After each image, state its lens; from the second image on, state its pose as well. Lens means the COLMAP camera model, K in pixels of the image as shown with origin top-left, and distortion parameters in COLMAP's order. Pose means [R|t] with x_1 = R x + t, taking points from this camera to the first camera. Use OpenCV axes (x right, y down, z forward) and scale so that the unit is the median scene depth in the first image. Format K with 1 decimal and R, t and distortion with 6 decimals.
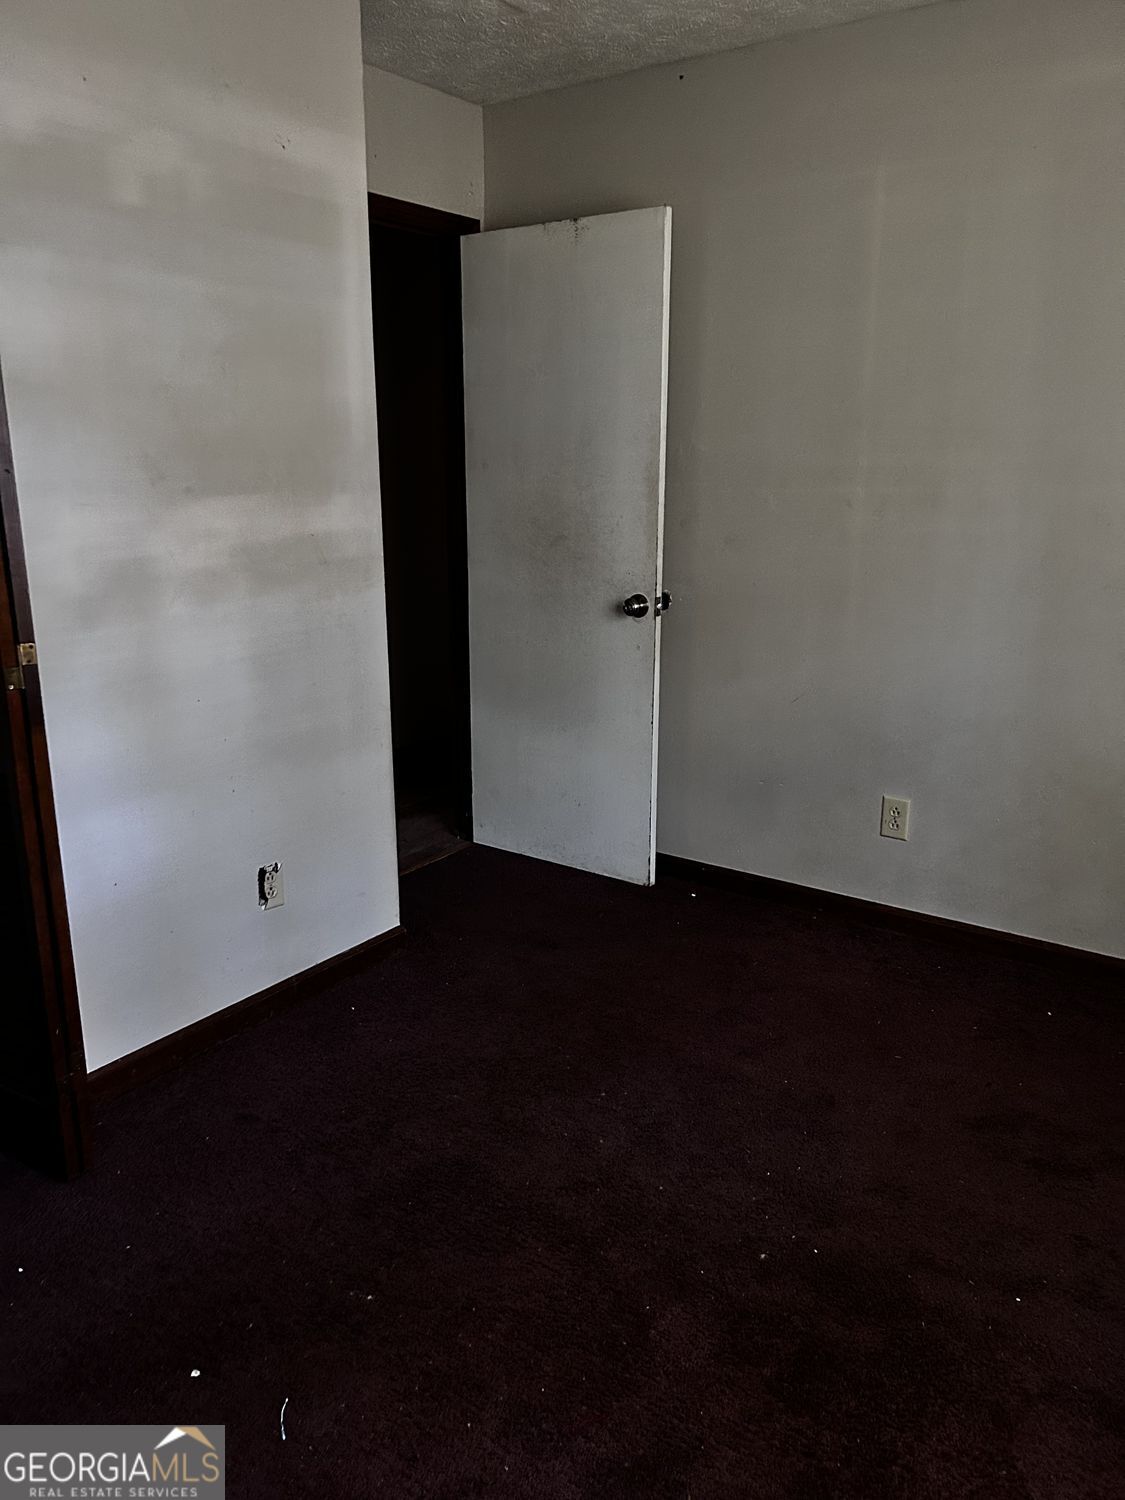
lens RADIAL K [[1129.9, 0, 568.9], [0, 1129.9, 750.2], [0, 0, 1]] dist [0.054092, -0.078372]
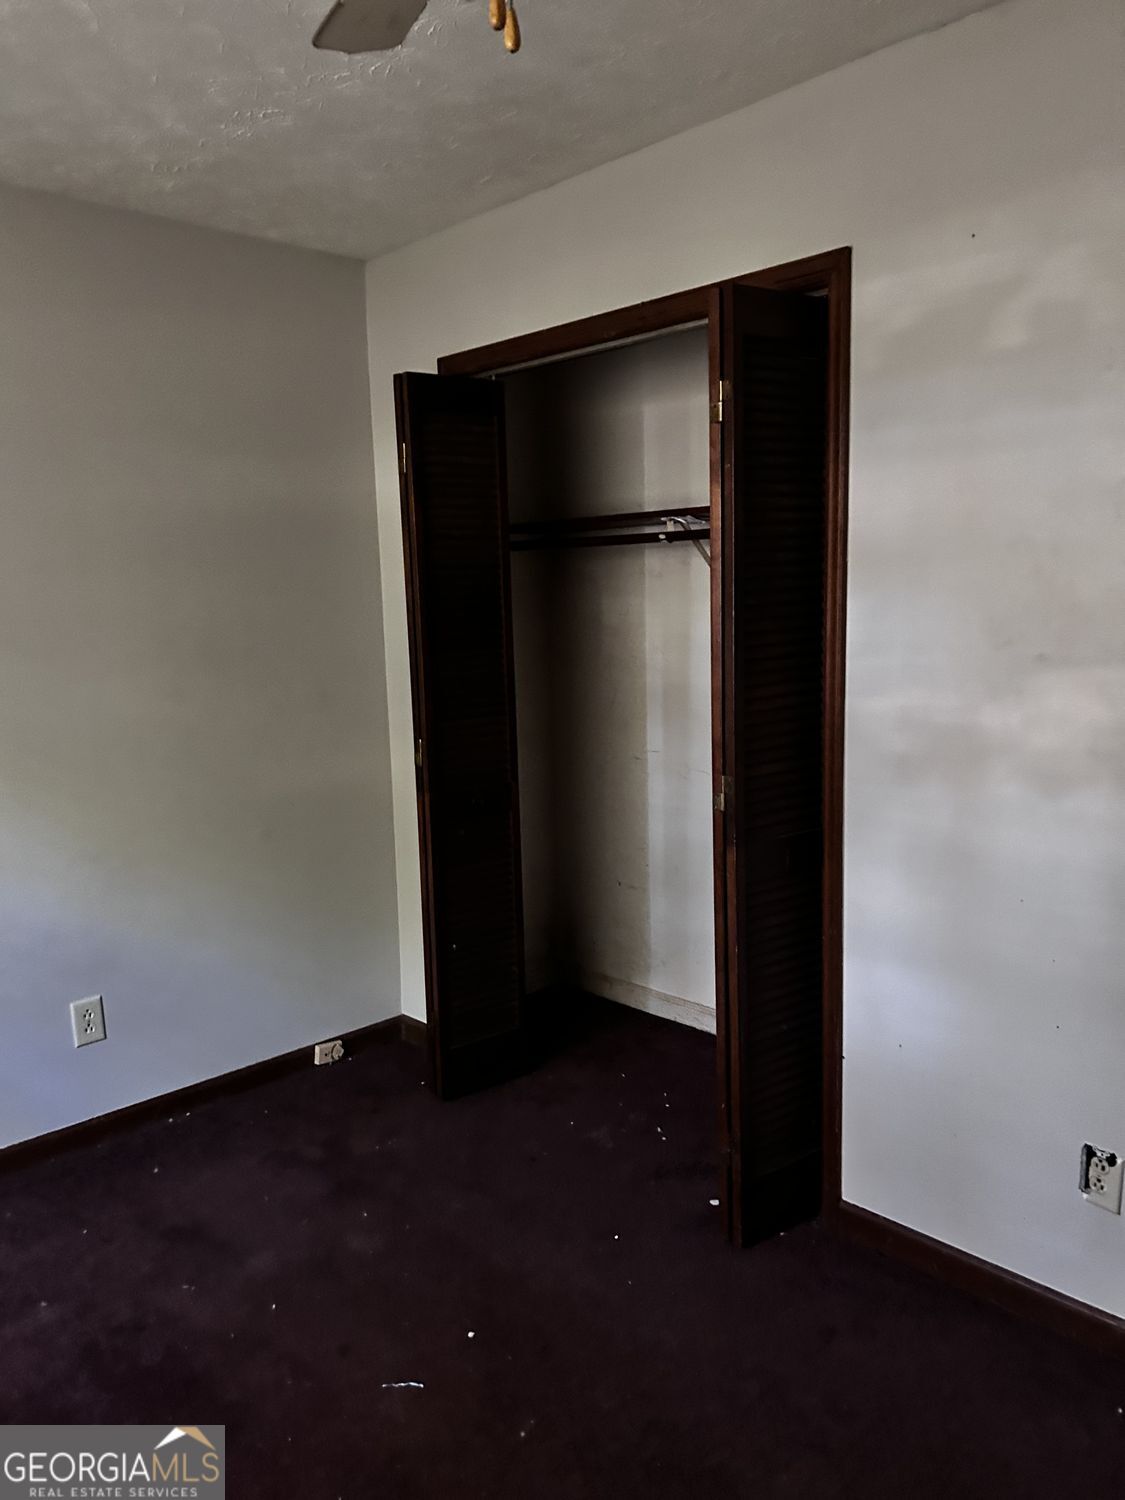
lens RADIAL K [[1129.9, 0, 568.9], [0, 1129.9, 750.2], [0, 0, 1]] dist [0.054092, -0.078372]
pose [[-0.173353, 0.166329, -0.970713, 0.548661], [-0.220665, 0.954017, 0.202875, -0.255376], [0.959821, 0.249371, -0.128679, 0.782919]]
